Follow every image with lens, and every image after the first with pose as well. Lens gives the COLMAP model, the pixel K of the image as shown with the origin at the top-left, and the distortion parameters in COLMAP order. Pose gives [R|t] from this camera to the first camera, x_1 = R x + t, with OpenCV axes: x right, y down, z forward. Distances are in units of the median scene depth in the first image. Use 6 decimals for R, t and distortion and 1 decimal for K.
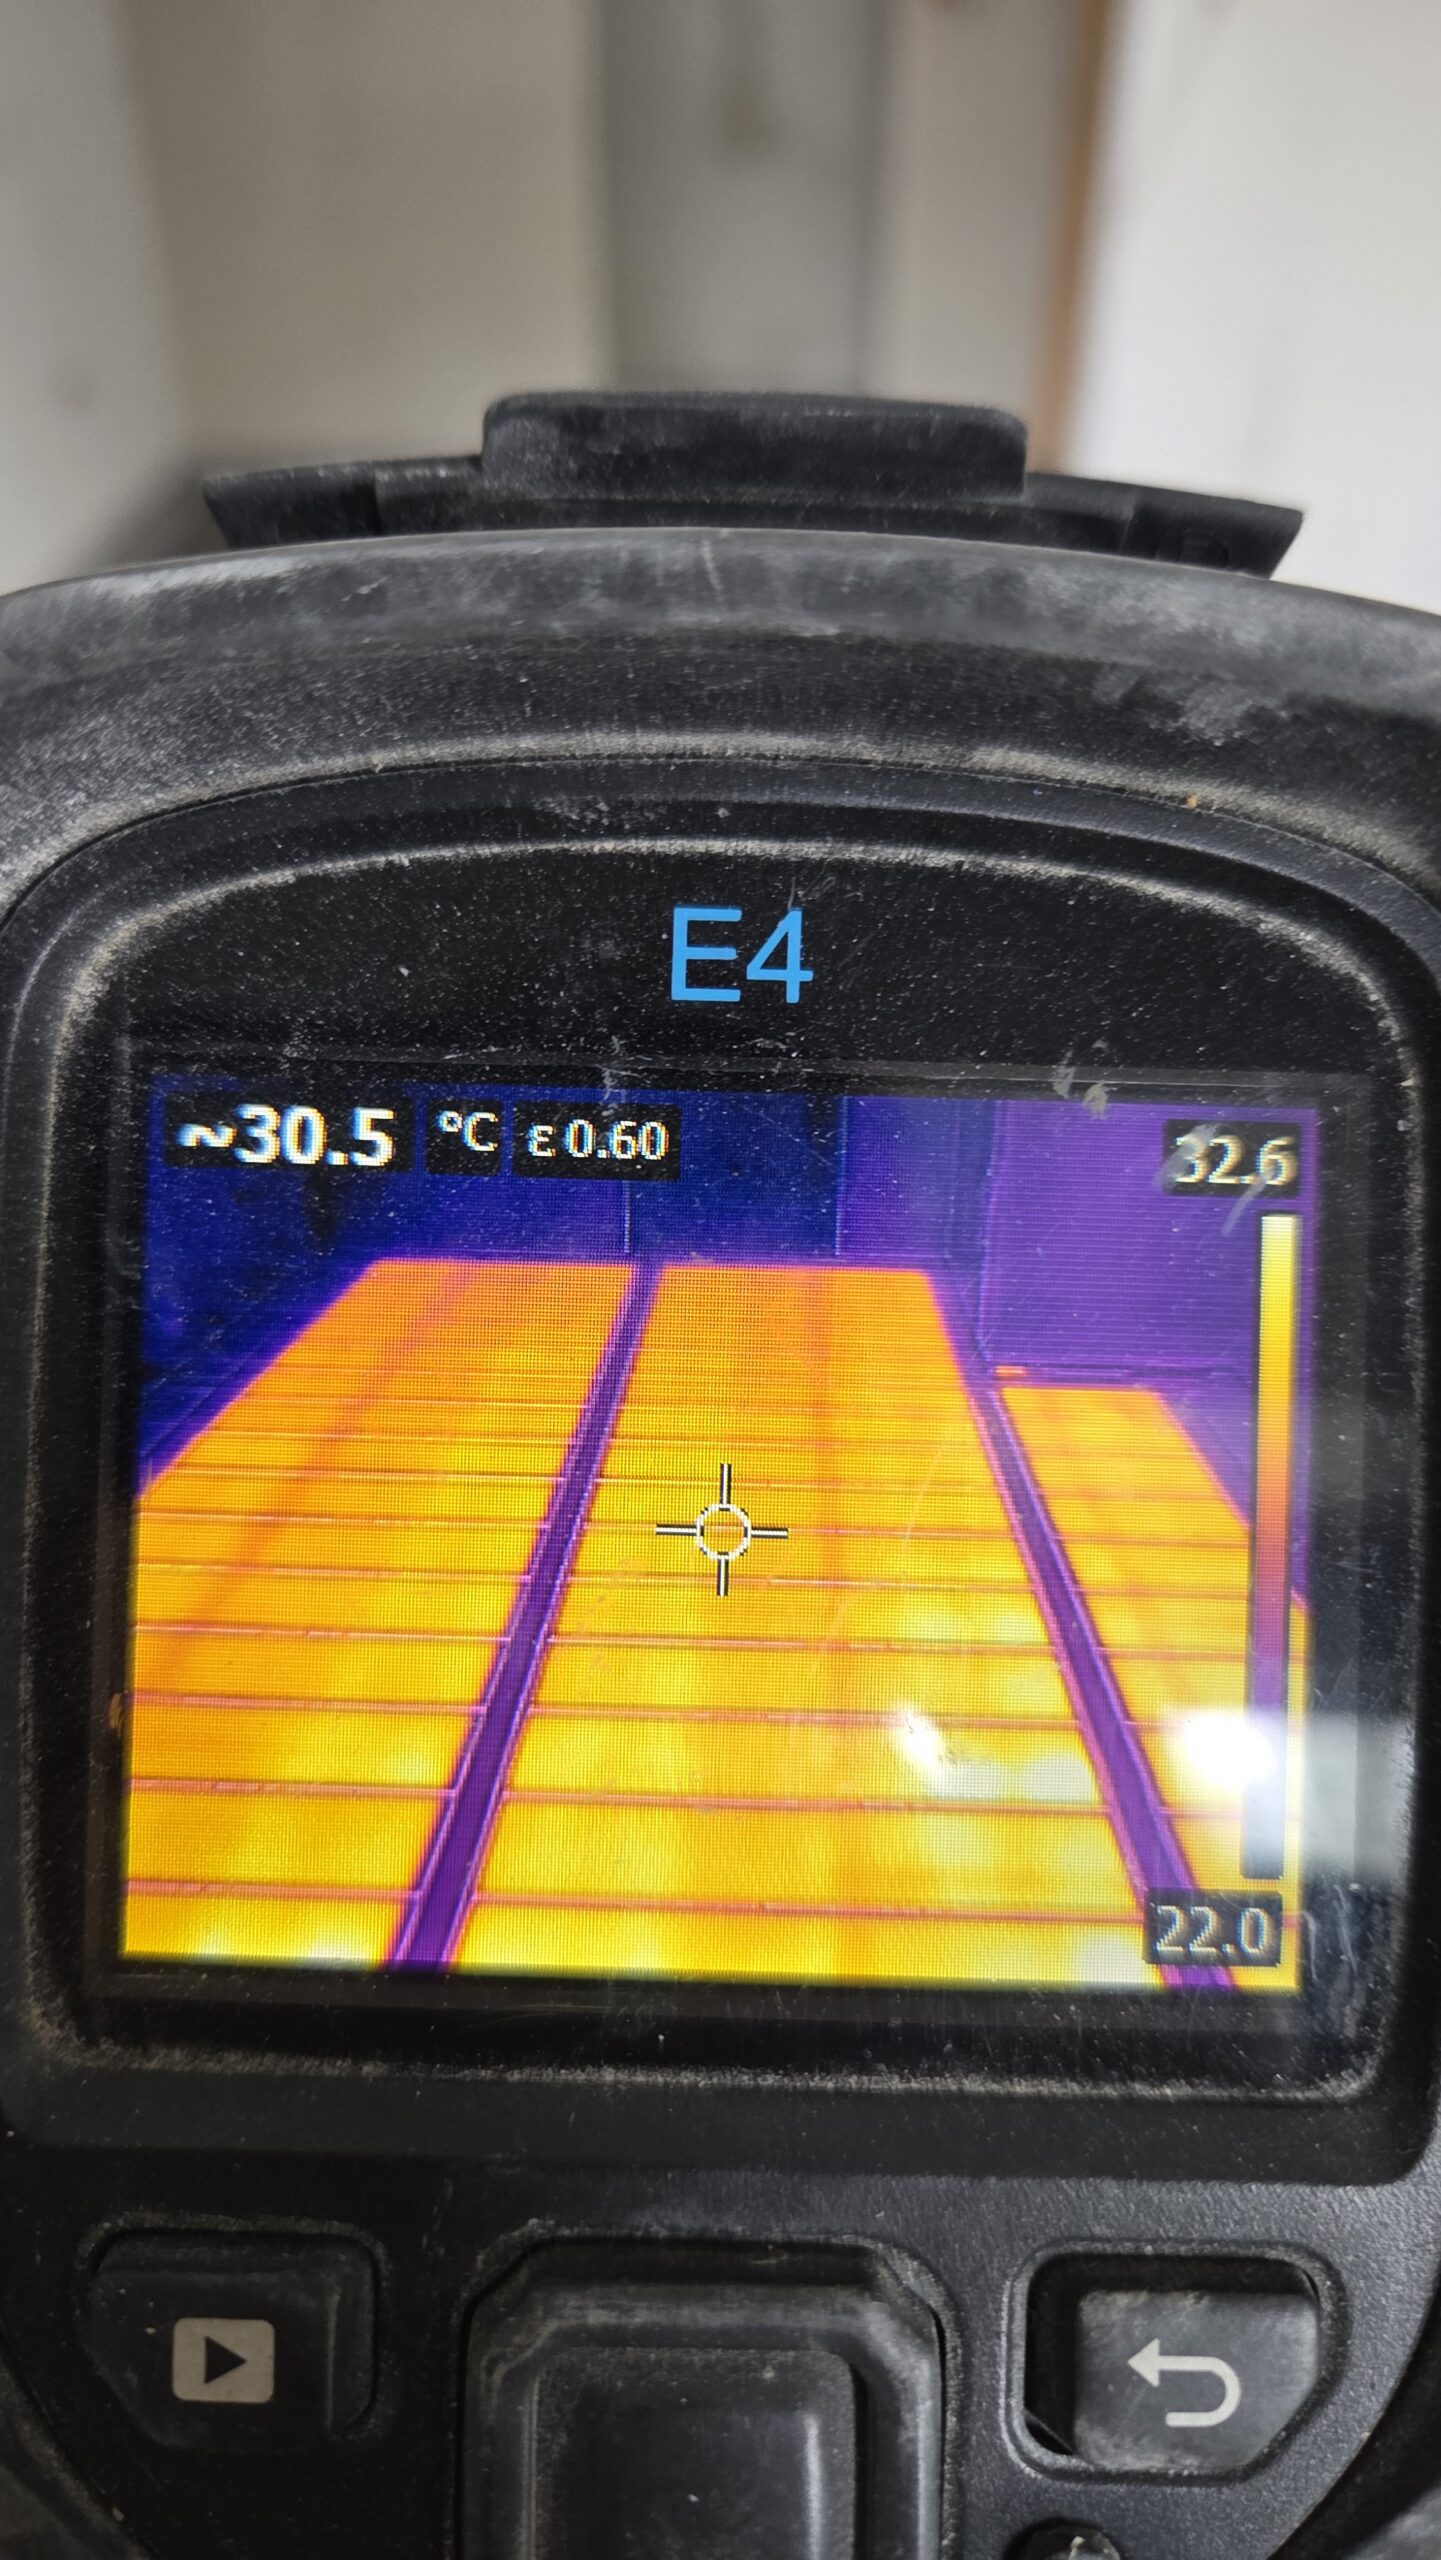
lens RADIAL K [[1698.6, 0, 710.6], [0, 1698.6, 1285.5], [0, 0, 1]] dist [-0.024463, -0.003197]
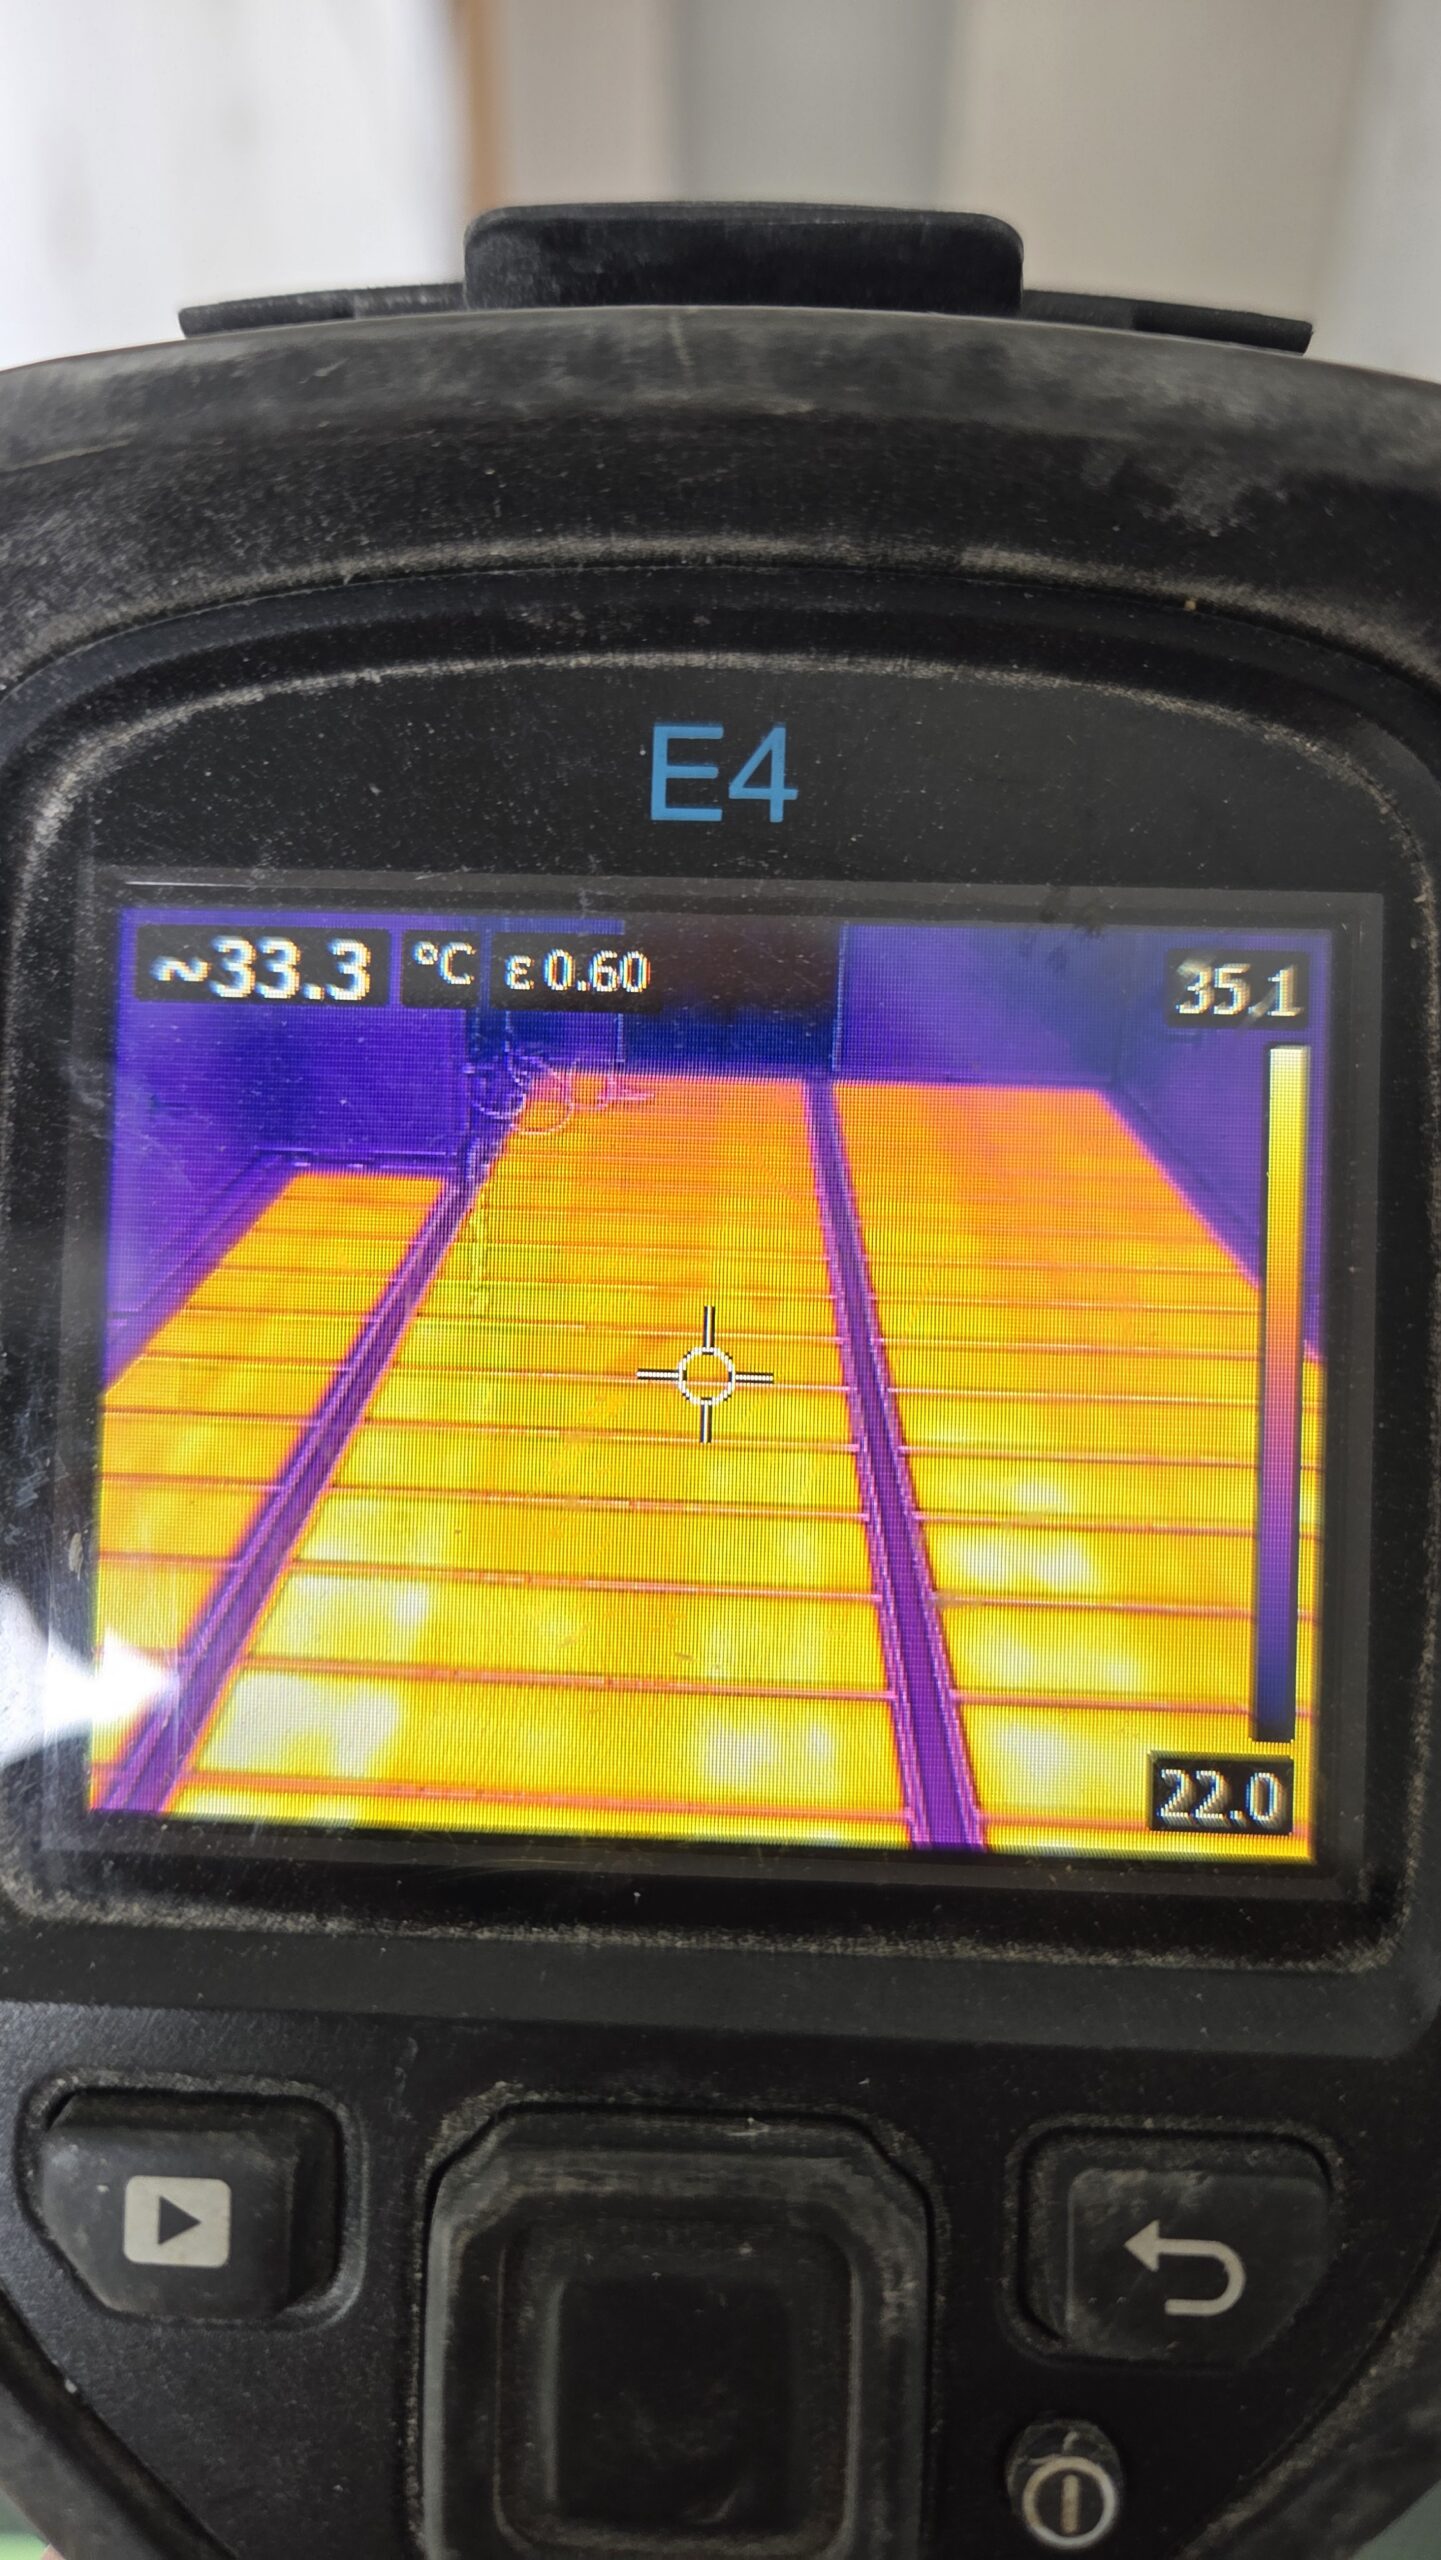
lens RADIAL K [[1698.6, 0, 727.6], [0, 1698.6, 1274.7], [0, 0, 1]] dist [-0.024463, -0.003197]
pose [[0.999656, 0.000335, -0.026211, 0.047396], [-0.000582, 0.999956, -0.009395, 0.102499], [0.026207, 0.009407, 0.999612, 0.039777]]
